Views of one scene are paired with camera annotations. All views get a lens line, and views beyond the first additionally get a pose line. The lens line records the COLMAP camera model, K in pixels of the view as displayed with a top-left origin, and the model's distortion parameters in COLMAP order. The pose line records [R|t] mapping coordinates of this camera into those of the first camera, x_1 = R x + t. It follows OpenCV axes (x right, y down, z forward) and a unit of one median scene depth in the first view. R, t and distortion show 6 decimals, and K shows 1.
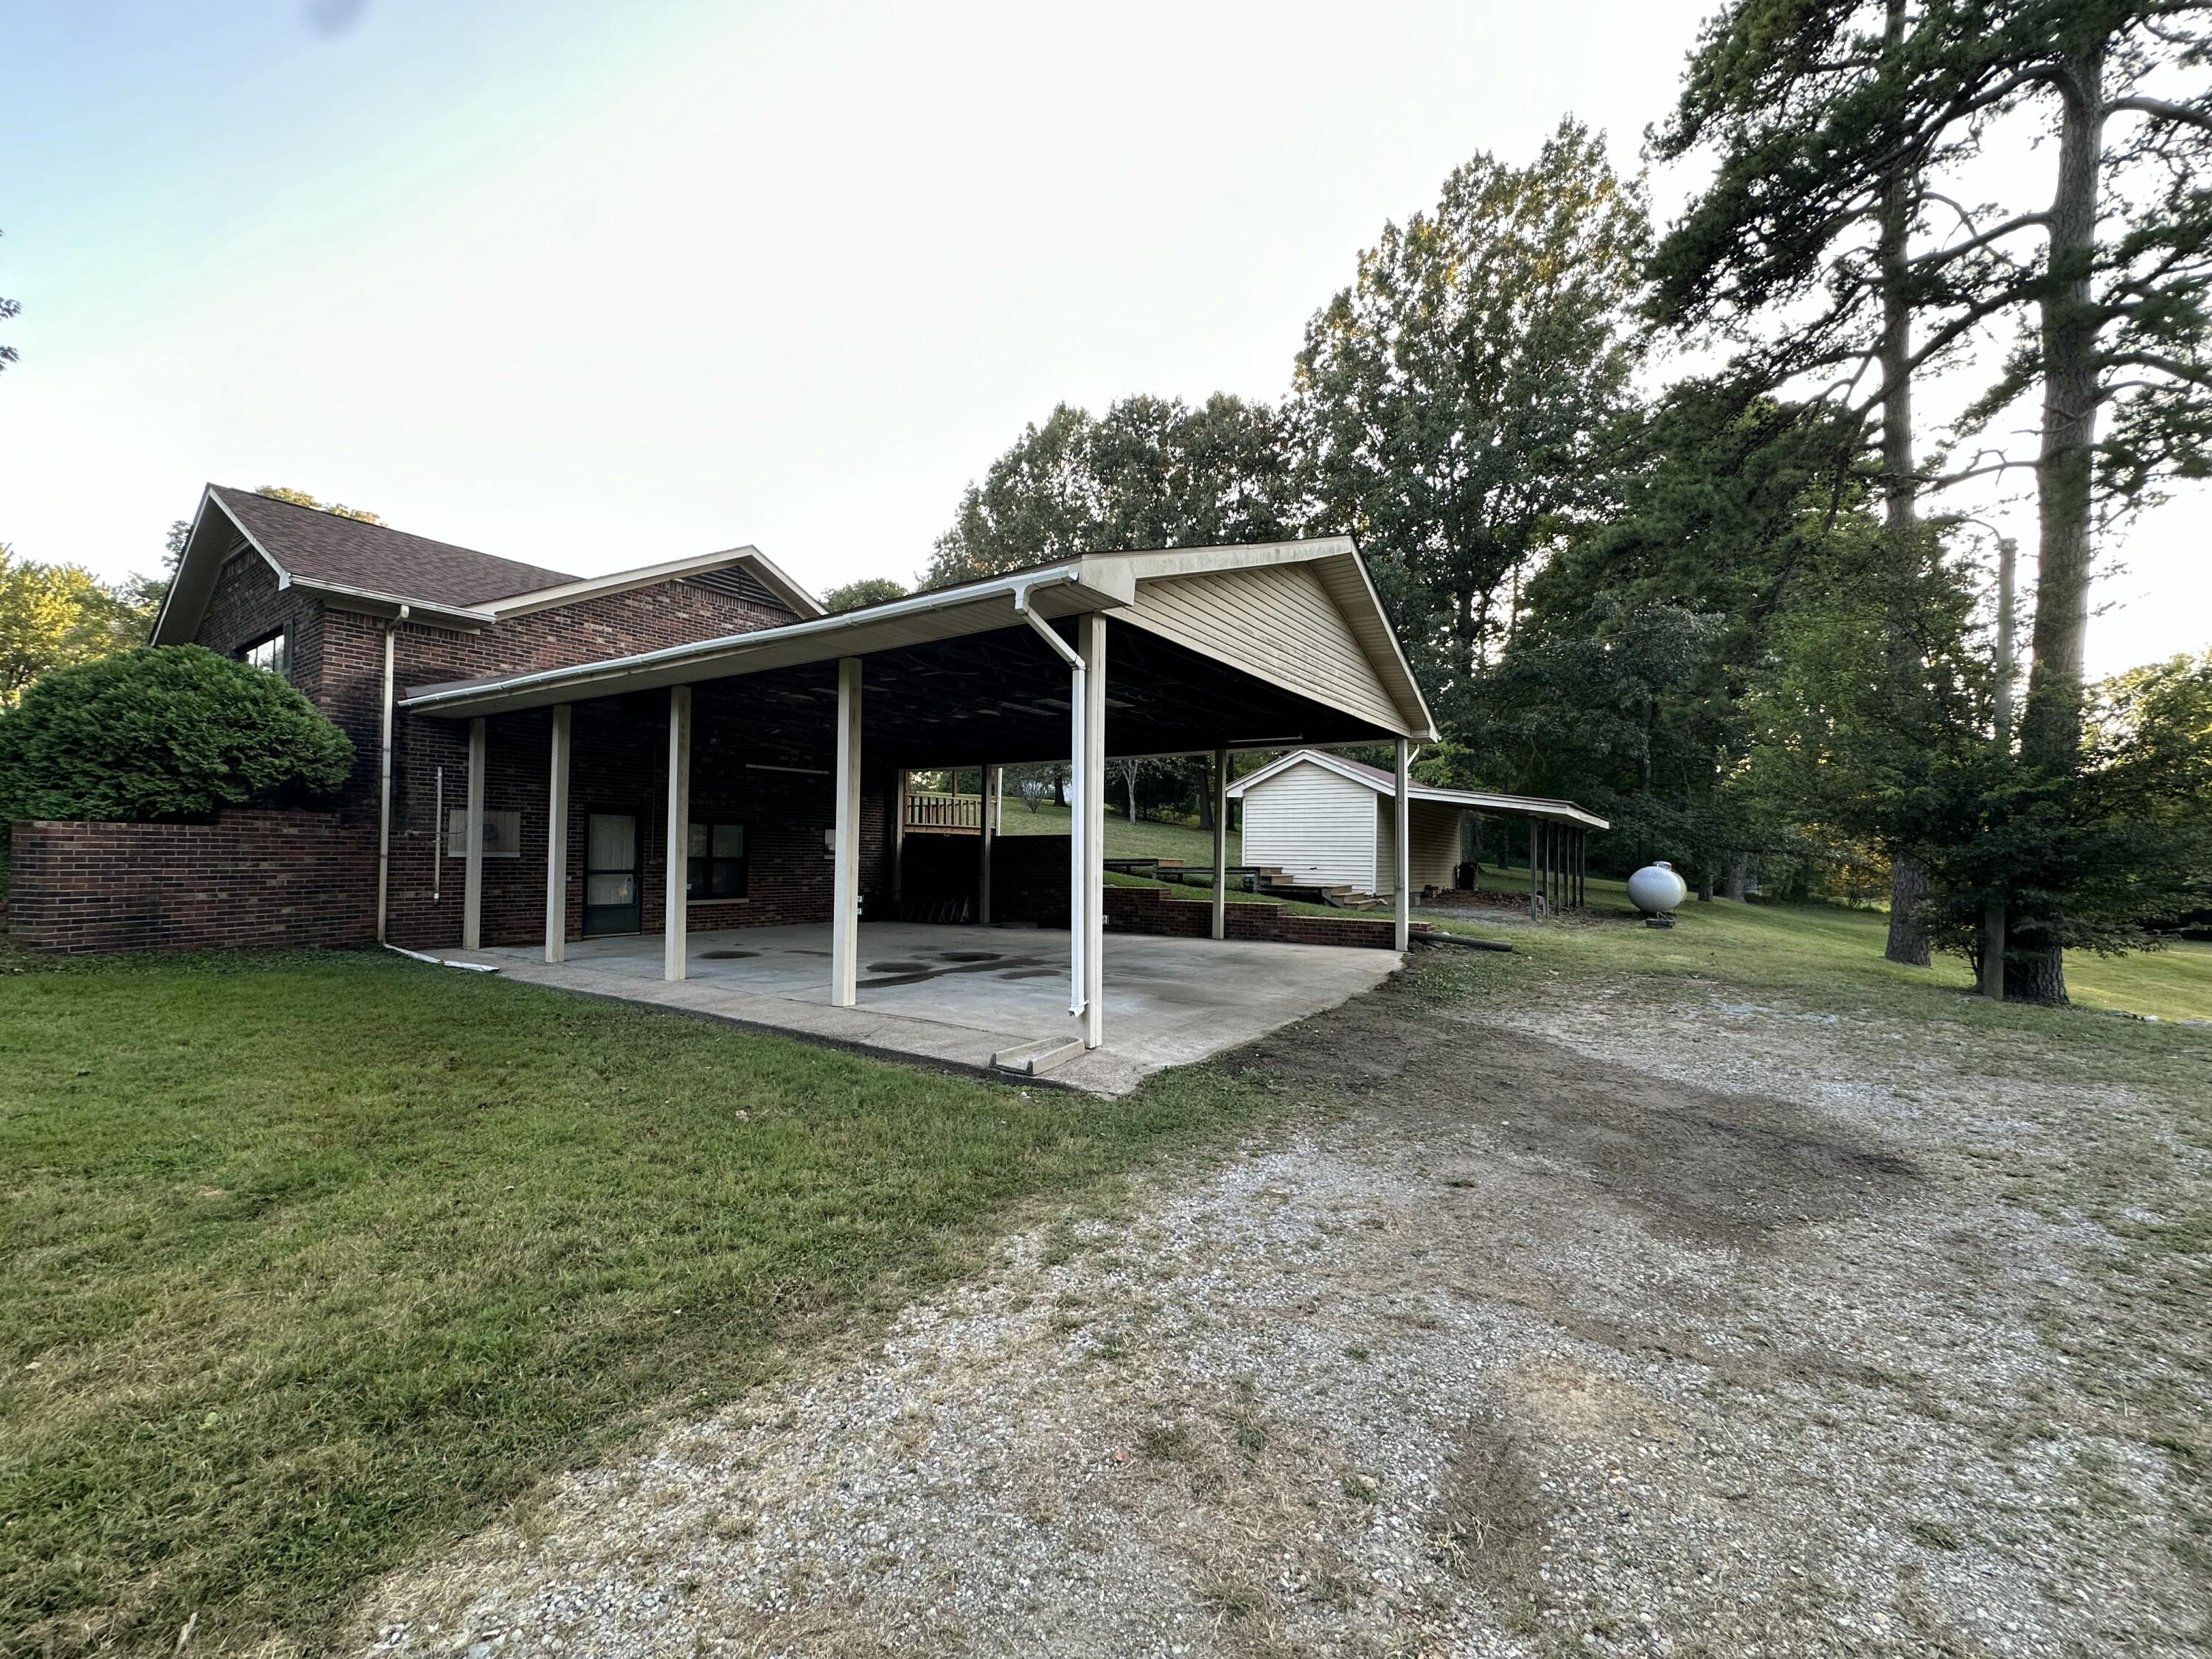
lens RADIAL K [[890.9, 0, 1106.0], [0, 890.9, 829.5], [0, 0, 1]] dist [-0.001109, -0.000002]
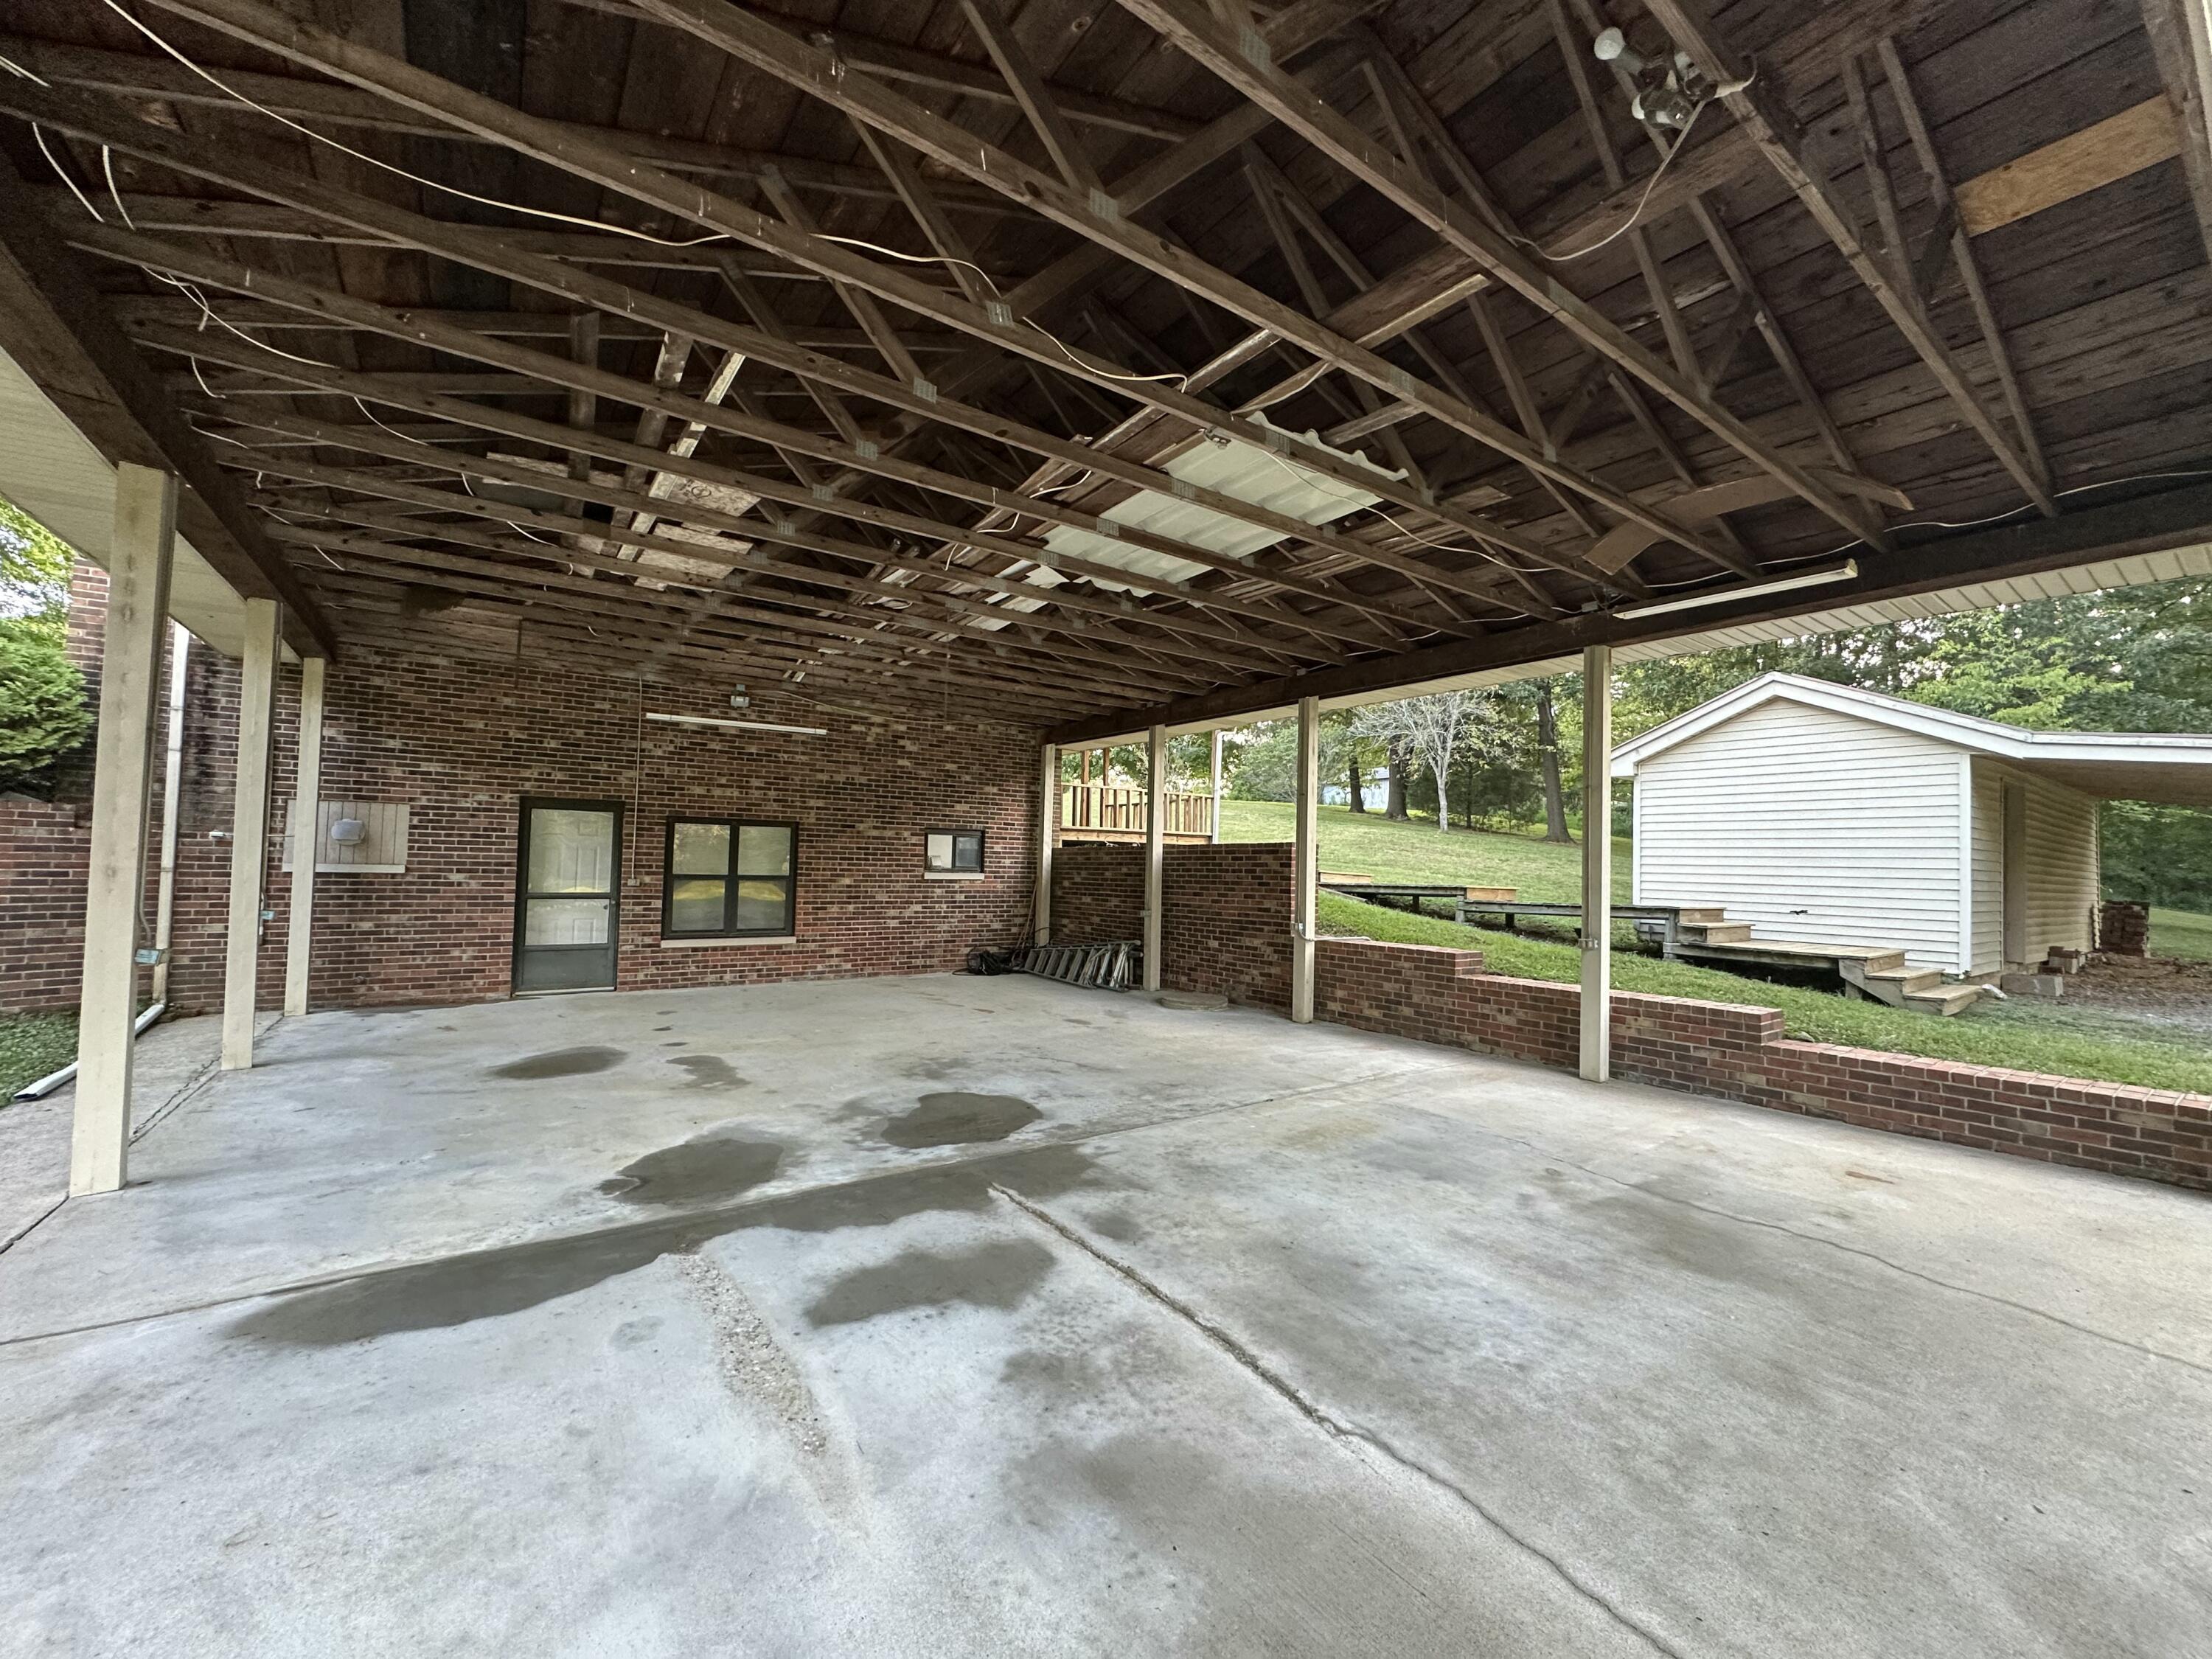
lens RADIAL K [[890.9, 0, 1106.0], [0, 890.9, 829.5], [0, 0, 1]] dist [-0.001109, -0.000002]
pose [[0.938340, -0.002712, -0.345703, 0.040516], [-0.002661, 0.999883, -0.015069, 0.005557], [0.345704, 0.015059, 0.938223, 0.405672]]
